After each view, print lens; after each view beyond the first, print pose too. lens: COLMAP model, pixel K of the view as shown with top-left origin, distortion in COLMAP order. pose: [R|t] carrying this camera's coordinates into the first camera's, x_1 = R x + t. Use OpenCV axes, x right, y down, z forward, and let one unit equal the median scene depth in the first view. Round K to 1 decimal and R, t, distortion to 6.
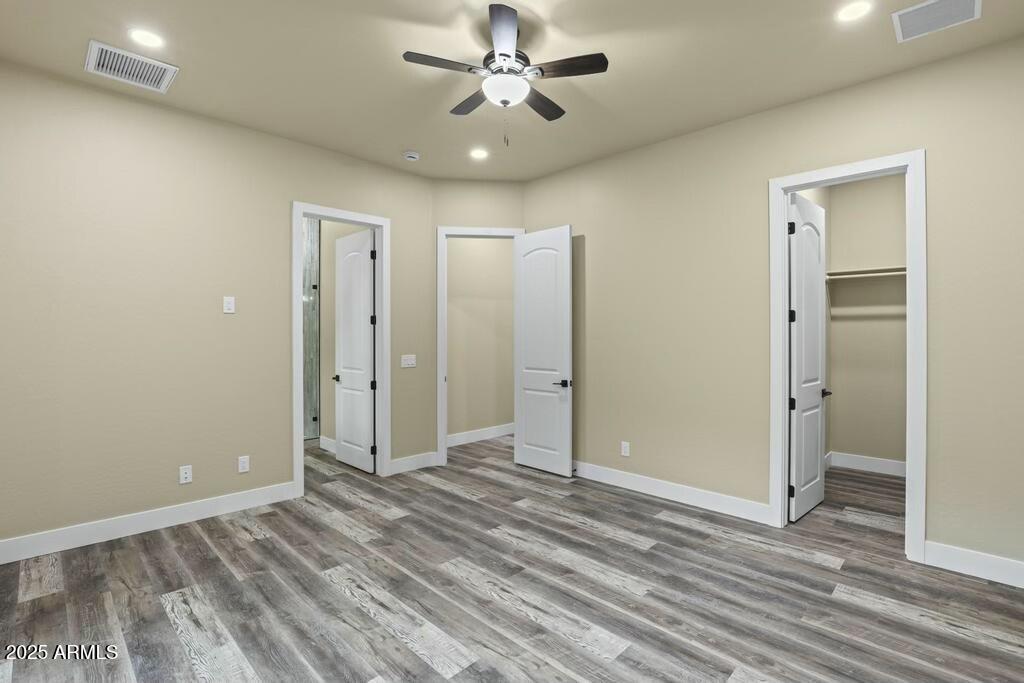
lens RADIAL K [[476.0, 0, 509.9], [0, 476.0, 338.3], [0, 0, 1]] dist [-0.027668, 0.001321]
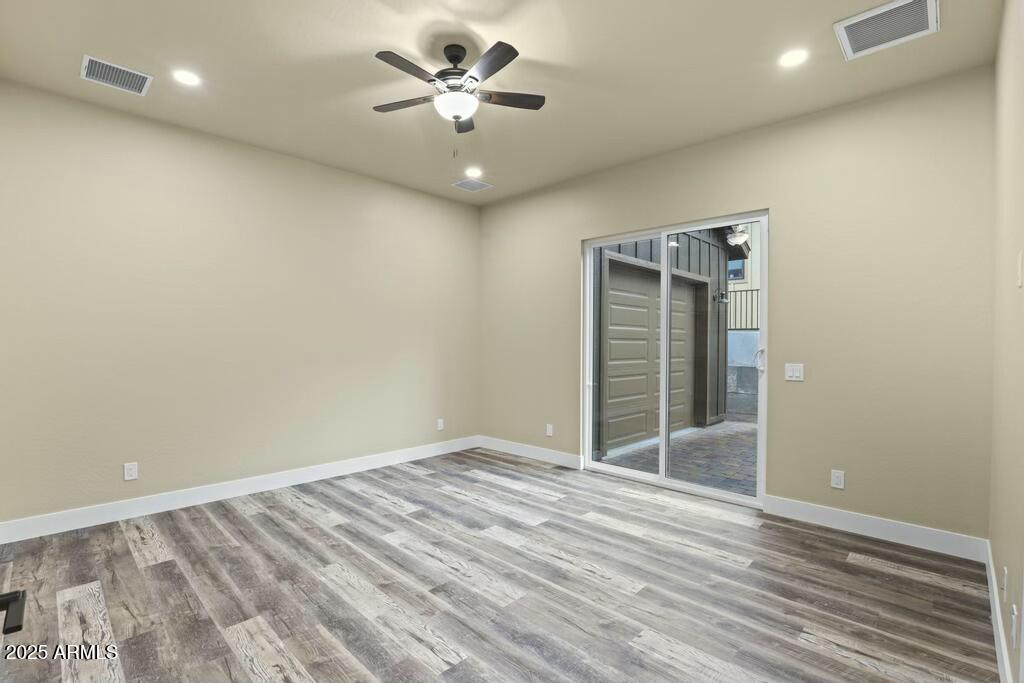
lens RADIAL K [[476.0, 0, 509.9], [0, 476.0, 338.3], [0, 0, 1]] dist [-0.027668, 0.001321]
pose [[-0.999950, -0.005459, -0.008377, -0.117576], [-0.005489, 0.999978, 0.003637, -0.002888], [0.008357, 0.003683, -0.999958, 1.969973]]
